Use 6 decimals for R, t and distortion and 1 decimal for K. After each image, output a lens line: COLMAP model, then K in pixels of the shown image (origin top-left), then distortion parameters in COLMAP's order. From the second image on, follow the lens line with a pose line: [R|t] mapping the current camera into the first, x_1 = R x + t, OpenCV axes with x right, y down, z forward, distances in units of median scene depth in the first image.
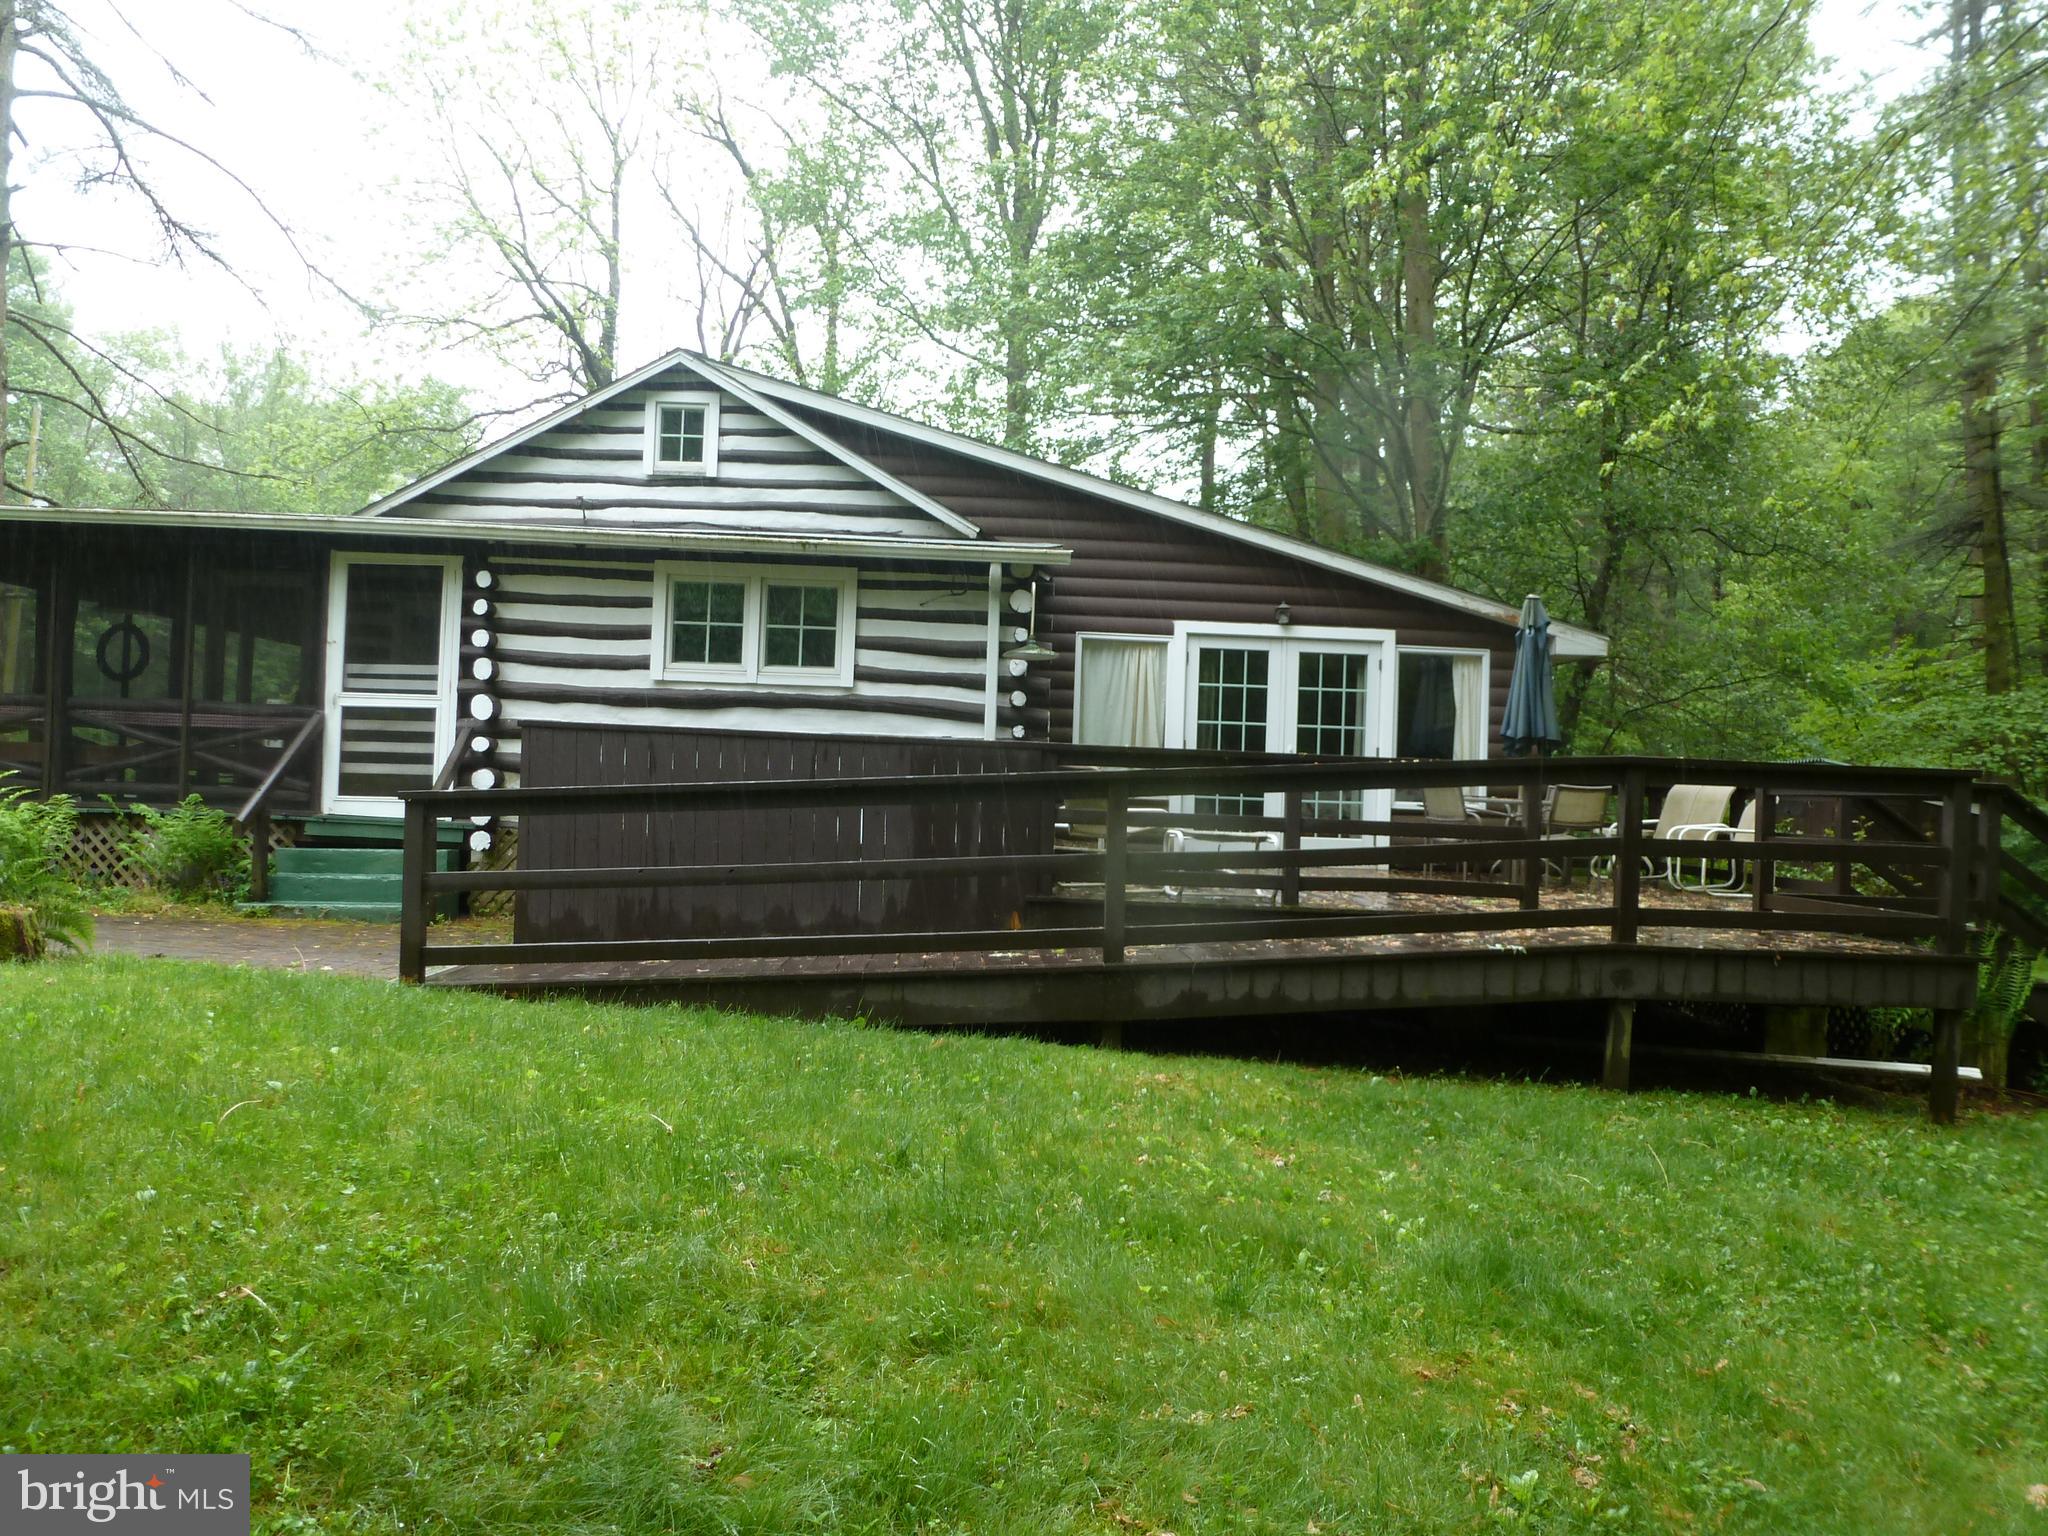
lens RADIAL K [[1460.8, 0, 1023.4], [0, 1460.8, 770.7], [0, 0, 1]] dist [-0.073775, 0.020801]
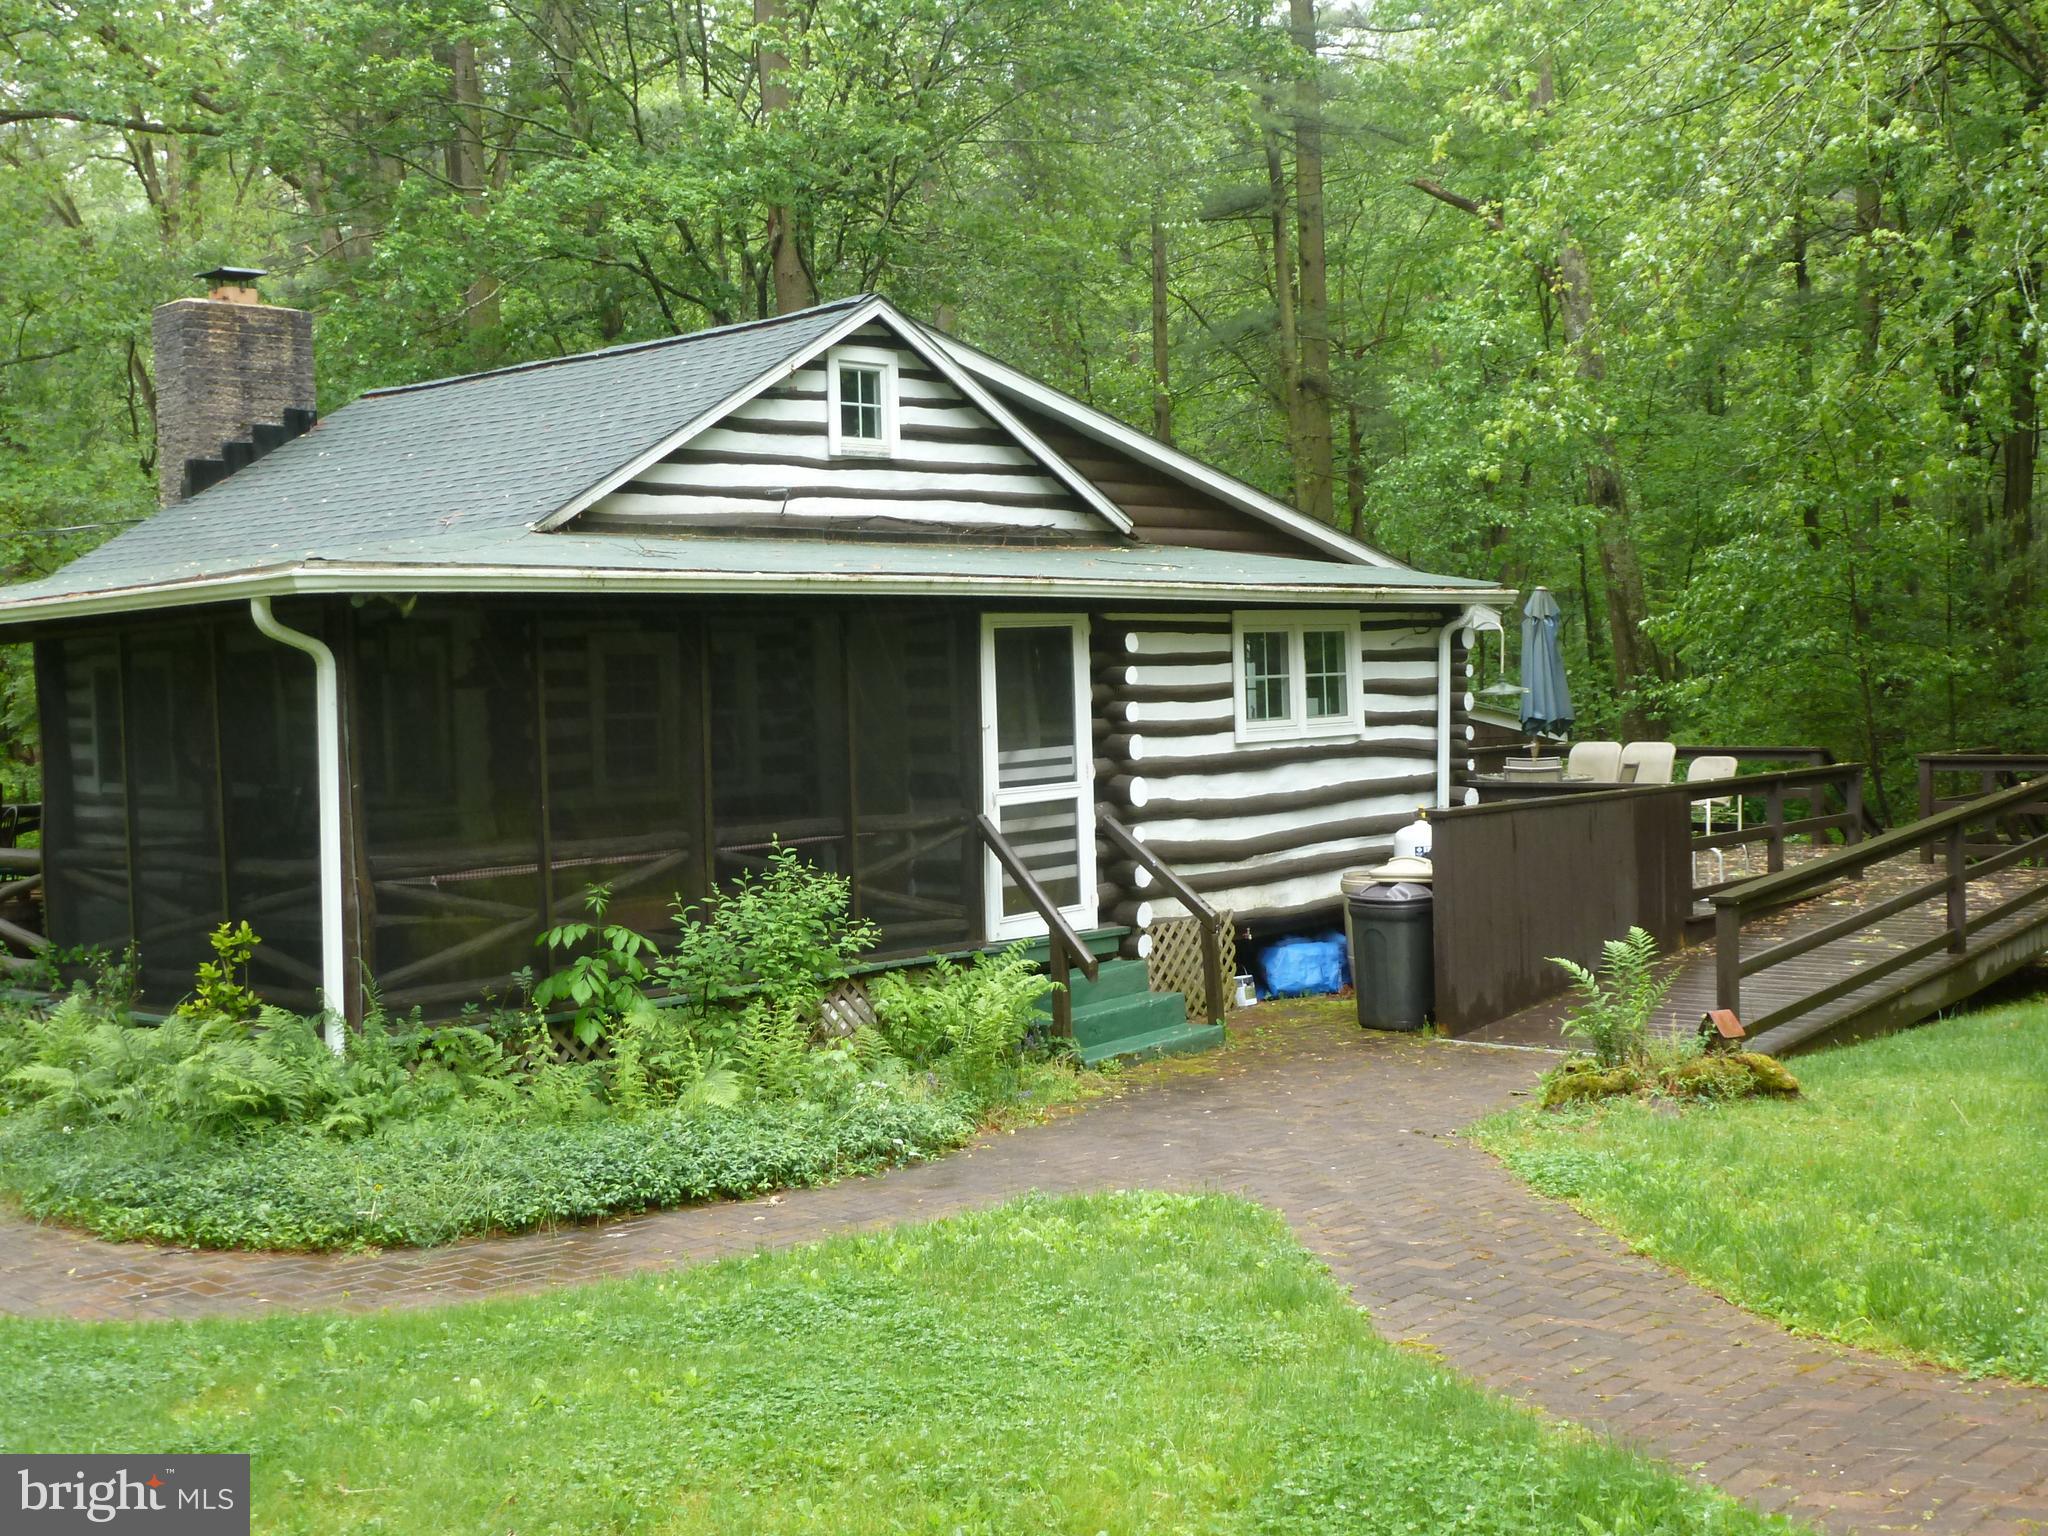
lens RADIAL K [[2228.7, 0, 1024.2], [0, 2228.7, 758.9], [0, 0, 1]] dist [-0.007581, 0.000000]
pose [[0.737629, -0.083130, 0.670070, -1.271843], [0.047471, 0.996321, 0.071347, -0.156207], [-0.673536, -0.020818, 0.738861, 0.061331]]
